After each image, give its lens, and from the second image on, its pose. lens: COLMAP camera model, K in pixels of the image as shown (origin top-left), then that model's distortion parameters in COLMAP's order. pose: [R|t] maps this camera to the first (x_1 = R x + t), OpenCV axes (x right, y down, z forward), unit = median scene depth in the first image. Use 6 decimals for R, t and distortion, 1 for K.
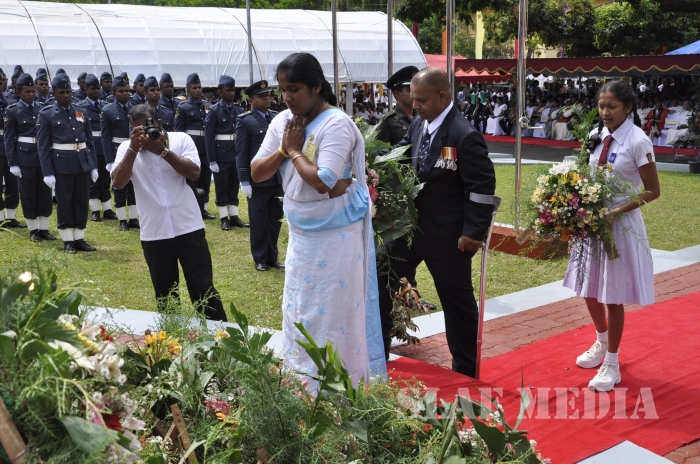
lens RADIAL K [[934.6, 0, 350.0], [0, 934.6, 232.0], [0, 0, 1]] dist [0.103723, 0.507667]
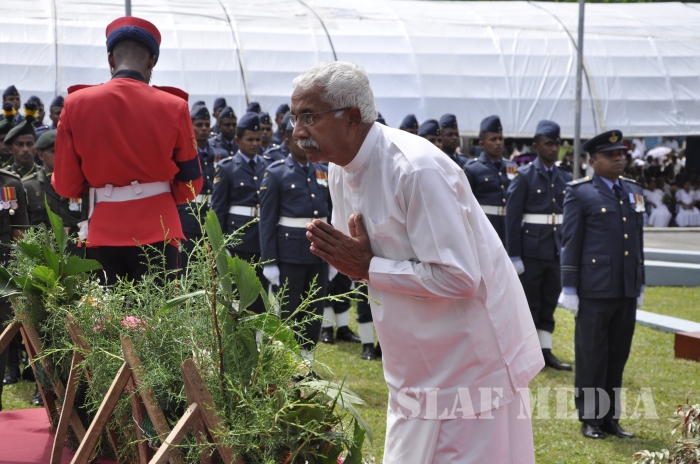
lens RADIAL K [[1732.5, 0, 350.0], [0, 1732.5, 232.0], [0, 0, 1]] dist [0.684495, 0.103946]
pose [[0.974246, 0.047344, -0.220462, -0.001306], [-0.068956, 0.993425, -0.091385, 0.019073], [0.214686, 0.104234, 0.971105, -0.125930]]
